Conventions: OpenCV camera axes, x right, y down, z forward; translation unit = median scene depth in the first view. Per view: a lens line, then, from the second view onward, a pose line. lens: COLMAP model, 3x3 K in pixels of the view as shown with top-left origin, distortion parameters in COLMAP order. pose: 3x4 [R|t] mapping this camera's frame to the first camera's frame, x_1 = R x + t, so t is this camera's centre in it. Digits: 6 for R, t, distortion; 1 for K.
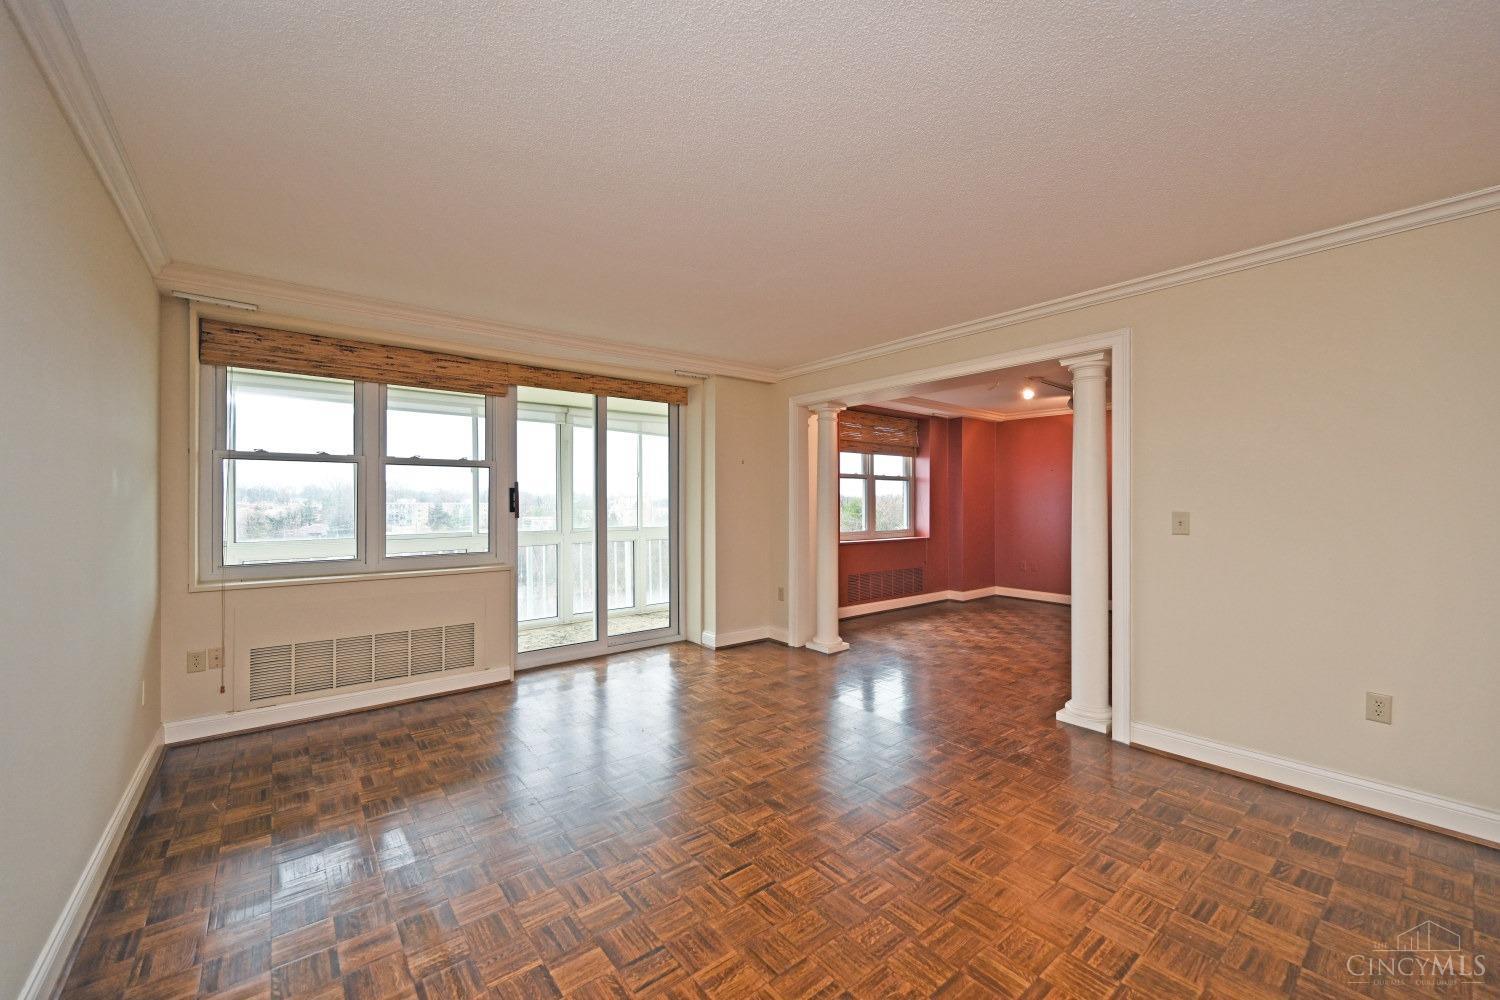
lens RADIAL K [[591.8, 0, 750.0], [0, 591.8, 500.0], [0, 0, 1]] dist [0.010375, -0.000168]
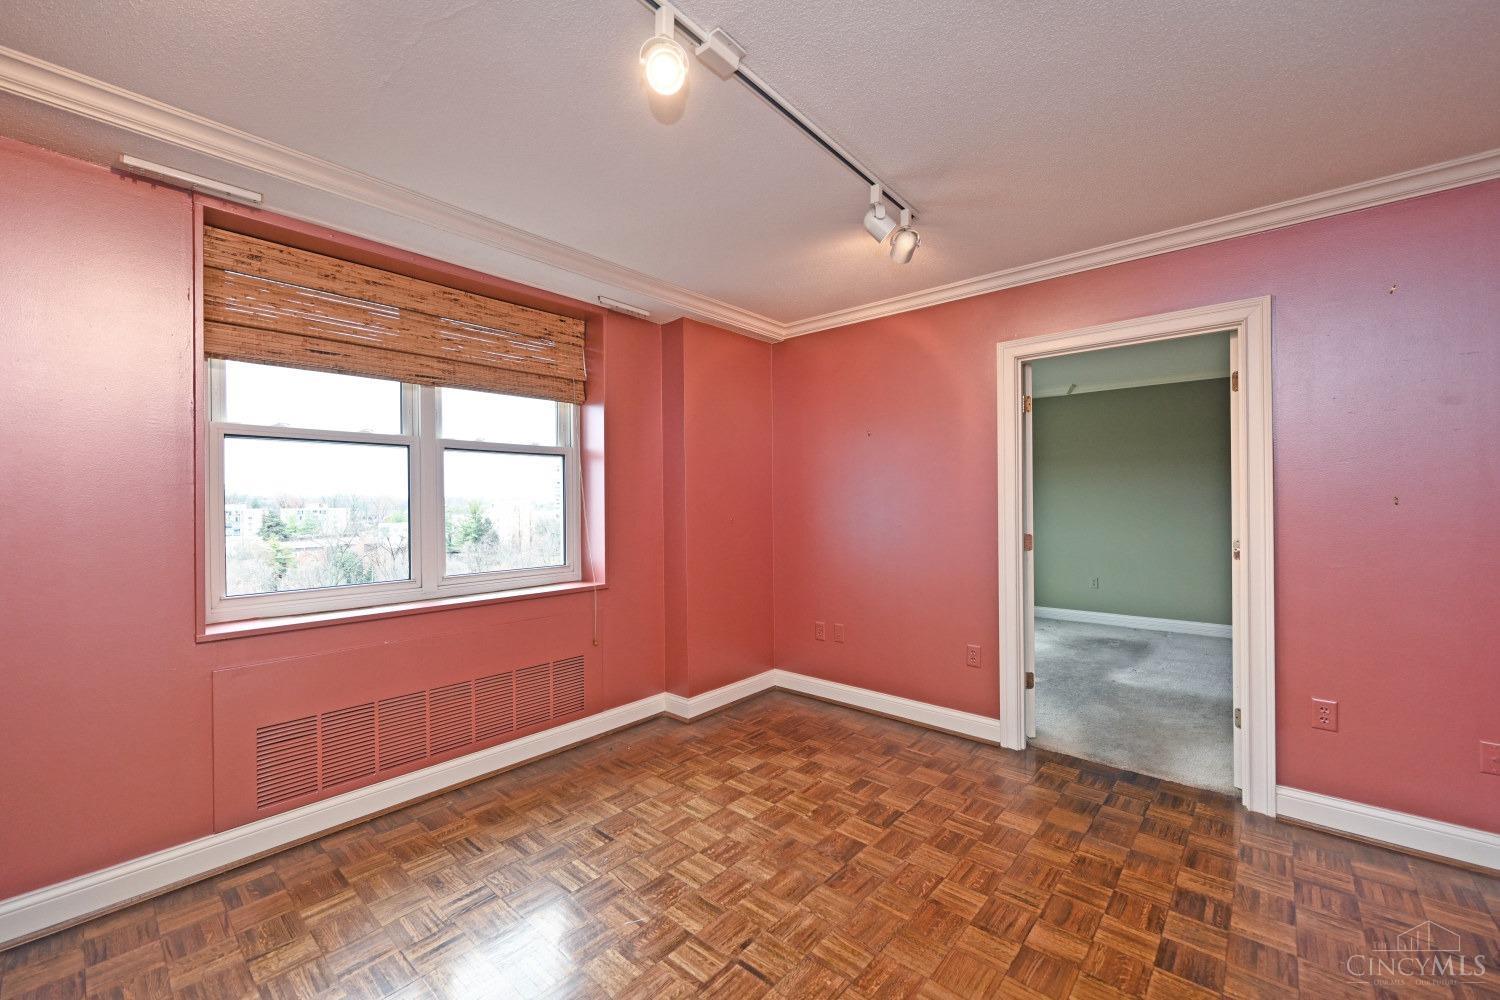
lens RADIAL K [[591.8, 0, 750.0], [0, 591.8, 500.0], [0, 0, 1]] dist [0.010375, -0.000168]
pose [[0.986312, -0.014205, 0.164275, 0.333660], [0.014034, 0.999899, 0.002205, 0.000974], [-0.164290, 0.000131, 0.986412, 0.542431]]
